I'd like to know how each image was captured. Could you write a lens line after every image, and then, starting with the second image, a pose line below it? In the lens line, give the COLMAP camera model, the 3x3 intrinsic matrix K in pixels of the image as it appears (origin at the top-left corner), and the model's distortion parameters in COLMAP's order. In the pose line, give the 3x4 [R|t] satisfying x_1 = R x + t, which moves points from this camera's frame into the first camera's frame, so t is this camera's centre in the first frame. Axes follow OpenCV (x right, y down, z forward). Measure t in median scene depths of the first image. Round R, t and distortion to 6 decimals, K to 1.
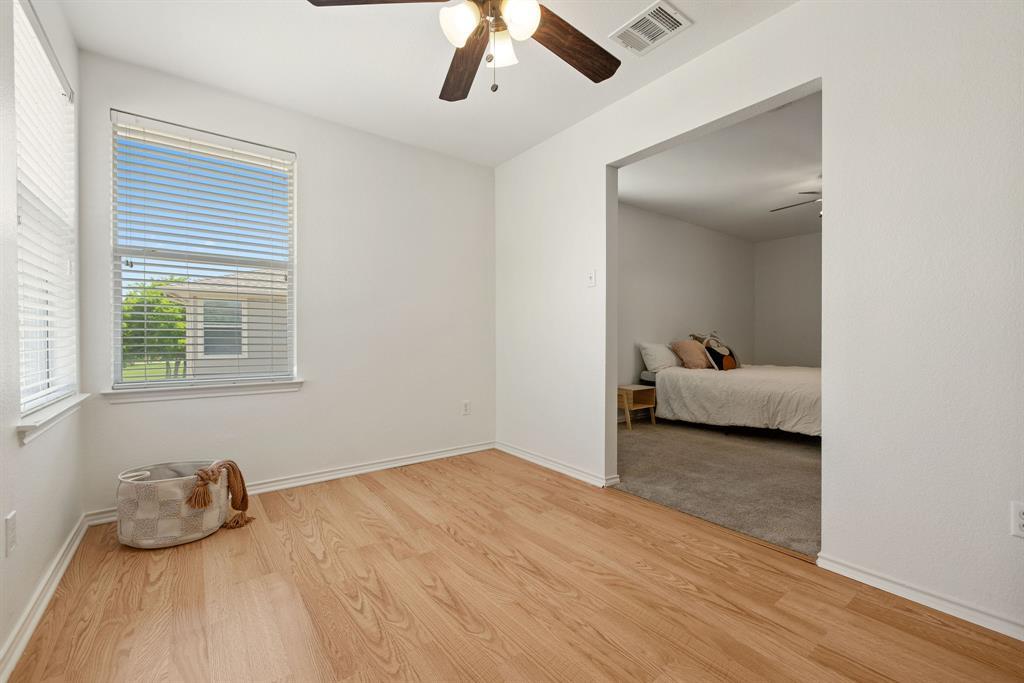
lens RADIAL K [[428.0, 0, 513.3], [0, 428.0, 340.8], [0, 0, 1]] dist [0.001992, -0.000225]
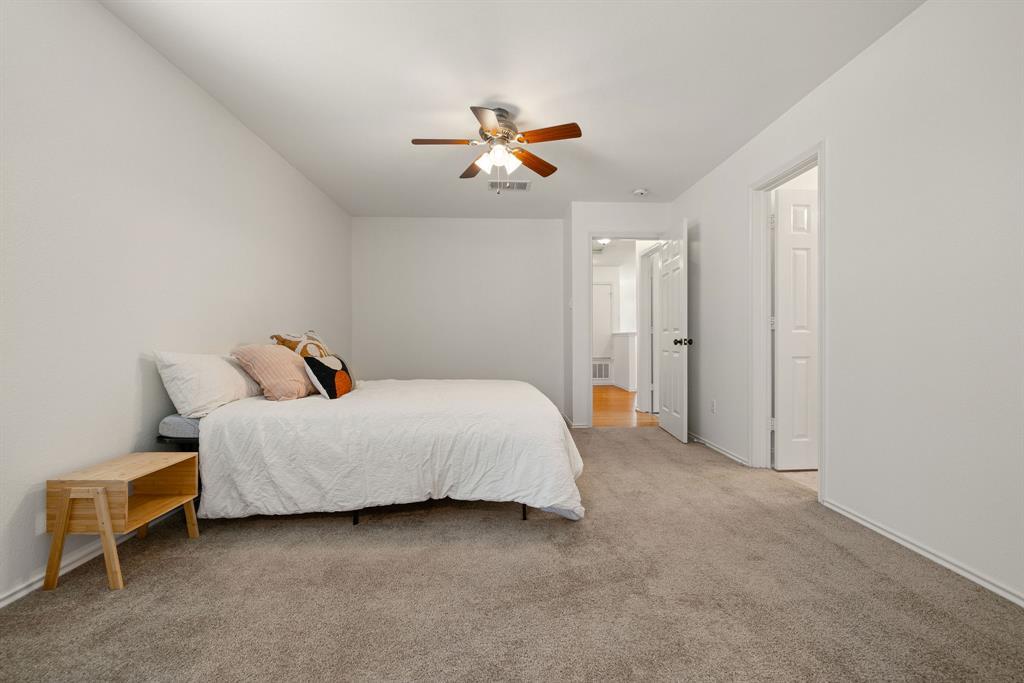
lens RADIAL K [[428.0, 0, 512.6], [0, 428.0, 341.2], [0, 0, 1]] dist [0.001992, -0.000225]
pose [[0.577858, -0.002186, 0.816135, 0.154664], [0.006535, 0.999977, -0.001949, -0.004100], [-0.816111, 0.006460, 0.577858, 0.467047]]
